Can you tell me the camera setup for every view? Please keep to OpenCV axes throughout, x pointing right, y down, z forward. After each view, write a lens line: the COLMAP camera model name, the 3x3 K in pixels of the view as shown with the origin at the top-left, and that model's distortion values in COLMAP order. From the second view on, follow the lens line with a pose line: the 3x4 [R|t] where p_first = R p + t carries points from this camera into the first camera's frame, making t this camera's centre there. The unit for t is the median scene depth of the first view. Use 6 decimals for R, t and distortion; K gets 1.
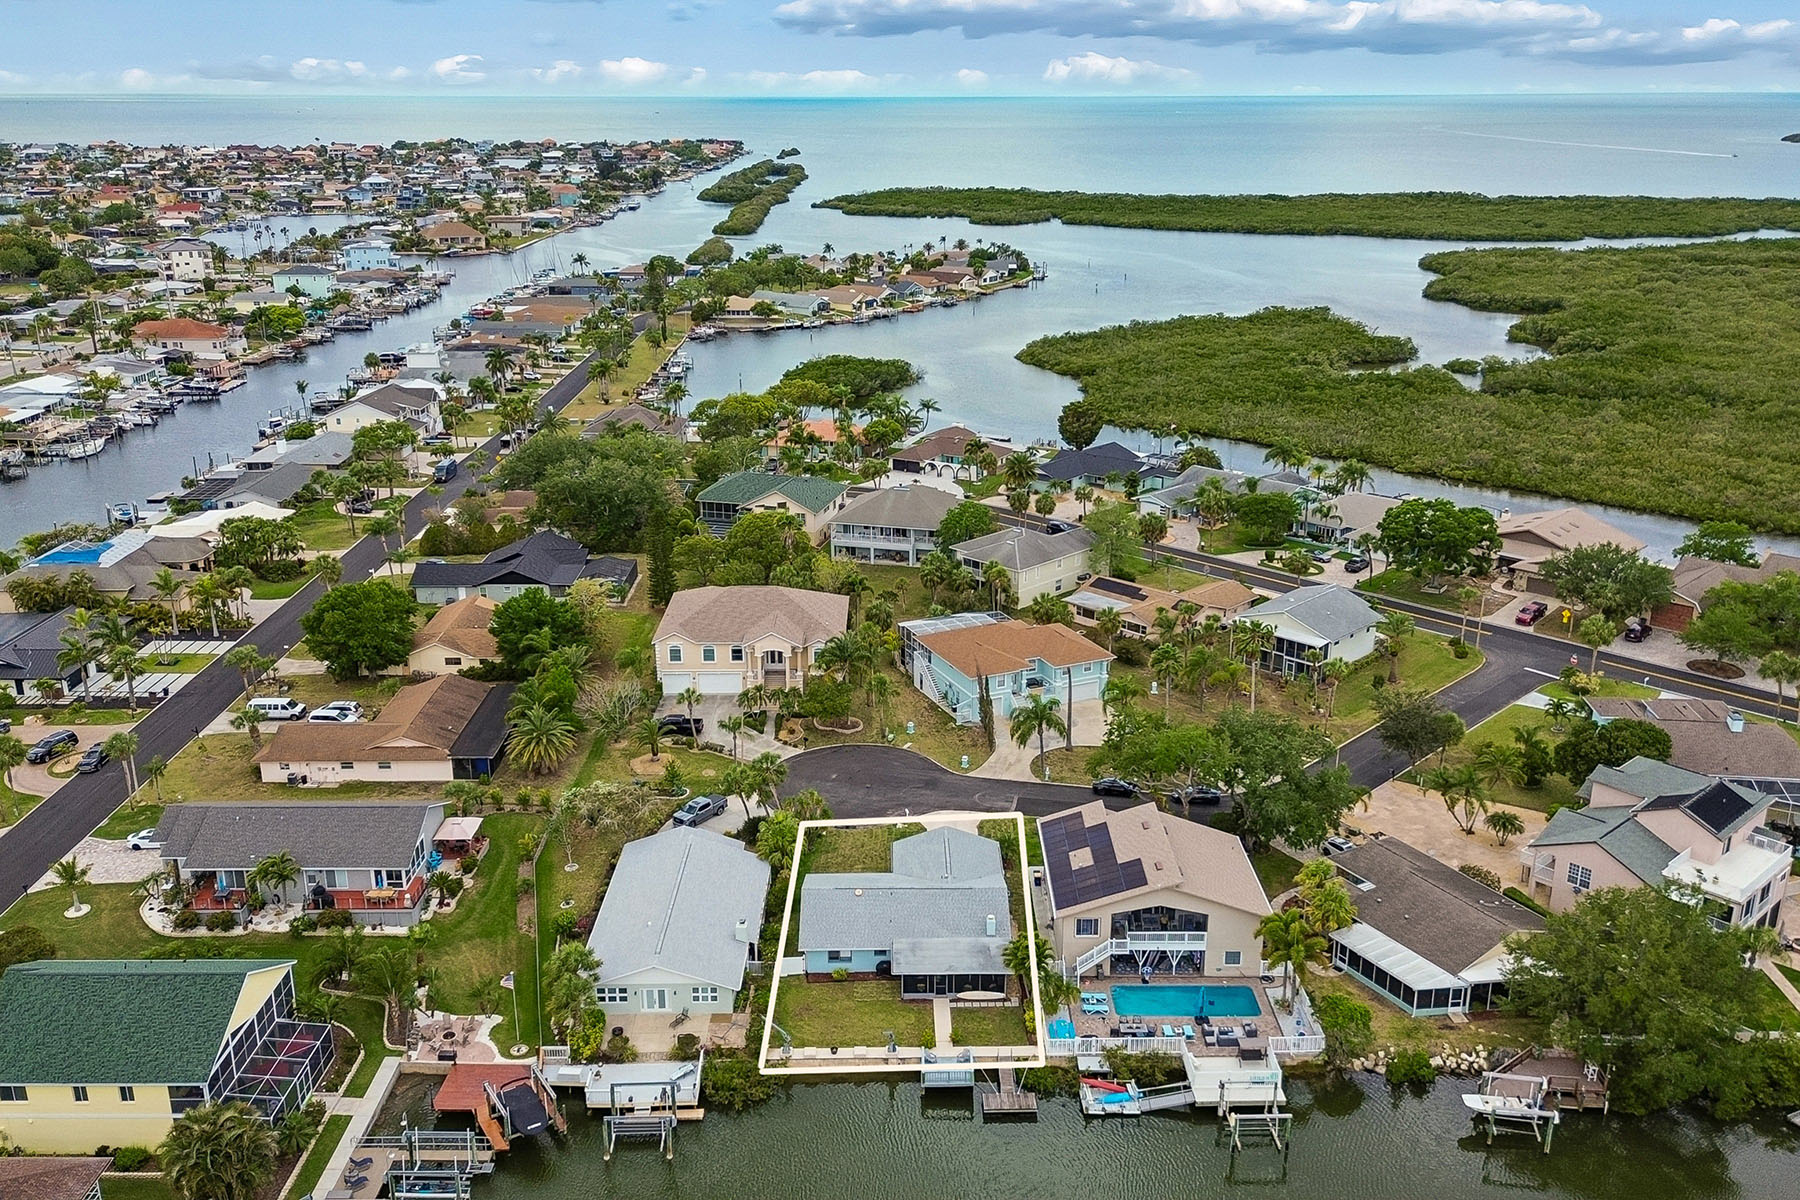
lens RADIAL K [[1518.8, 0, 900.0], [0, 1518.8, 600.0], [0, 0, 1]] dist [0.075432, -0.083818]
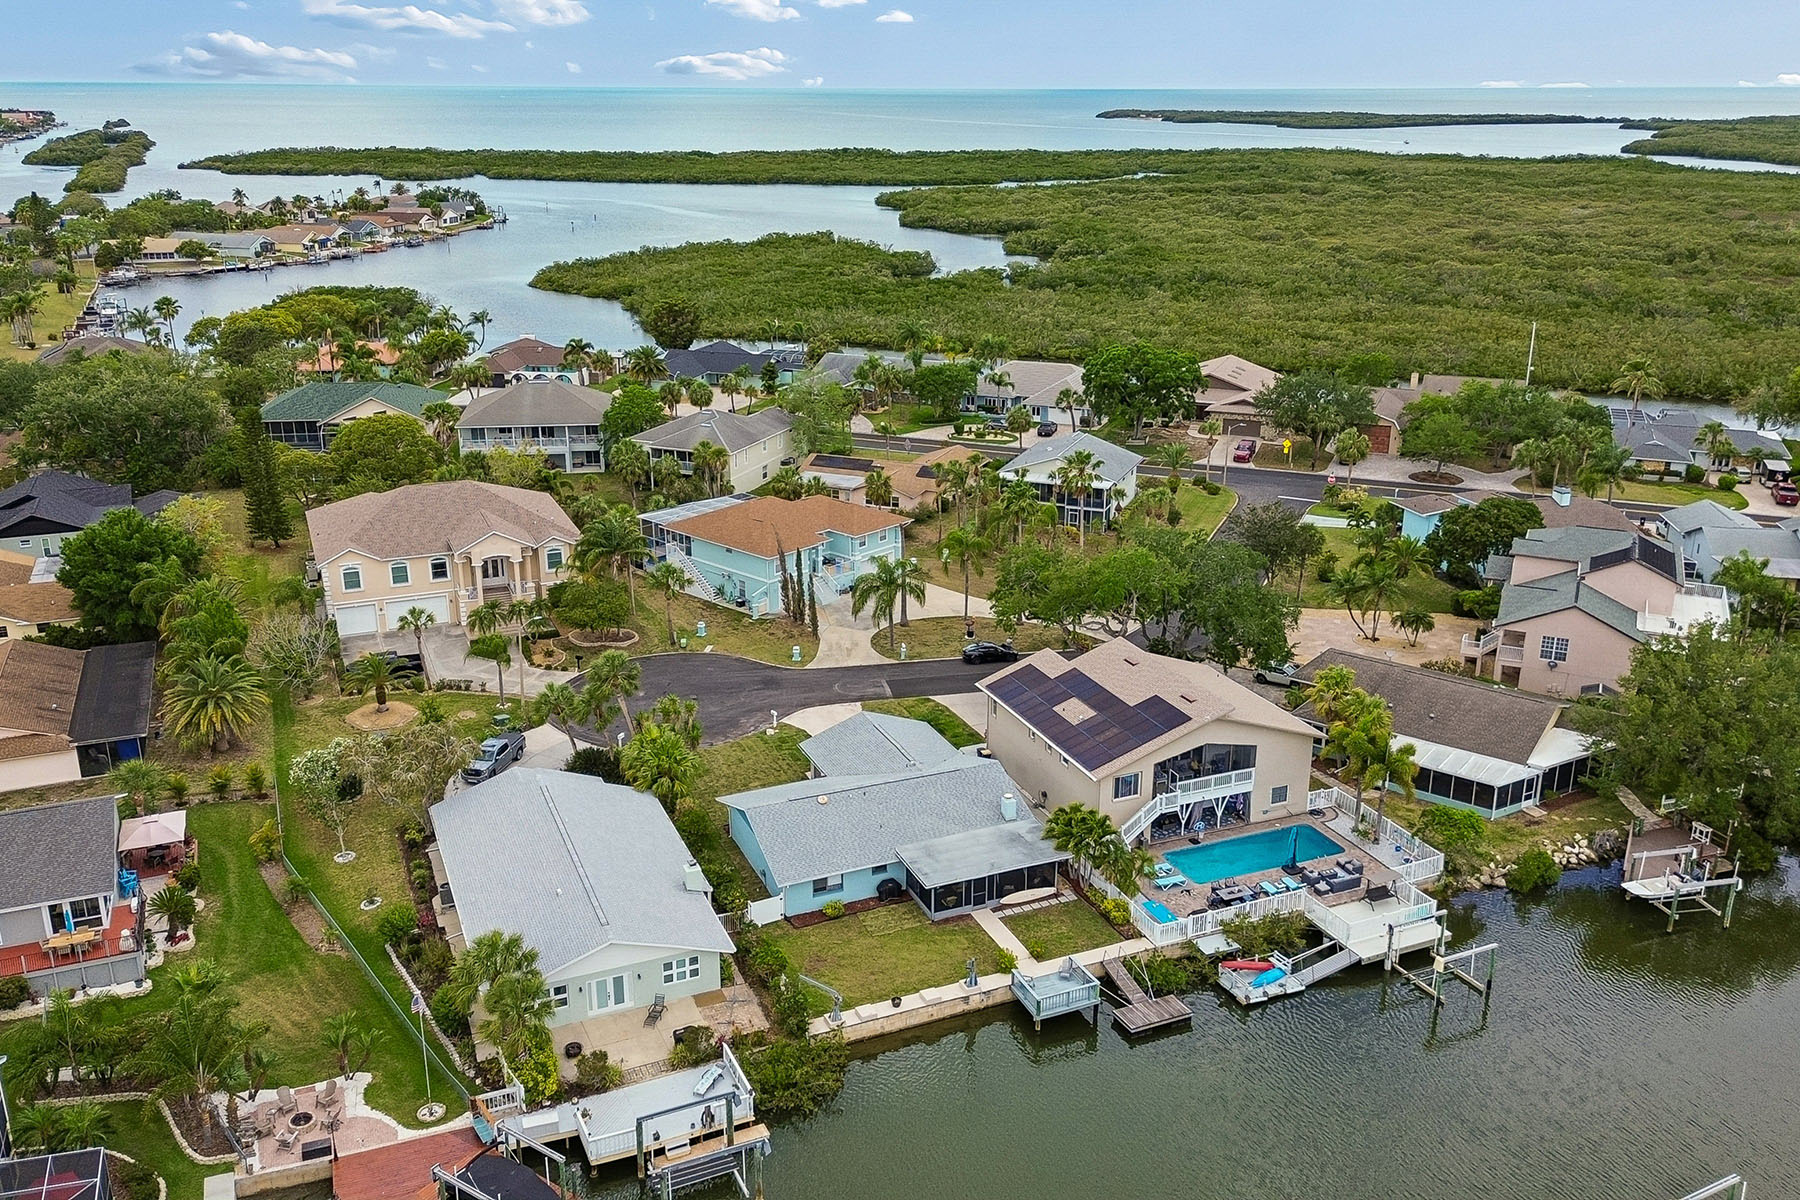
lens RADIAL K [[1518.8, 0, 900.0], [0, 1518.8, 600.0], [0, 0, 1]] dist [0.075432, -0.083818]
pose [[0.920431, -0.120632, 0.371827, -0.244437], [0.119615, 0.992483, 0.025892, 0.078864], [-0.372156, 0.020644, 0.927941, 0.291921]]
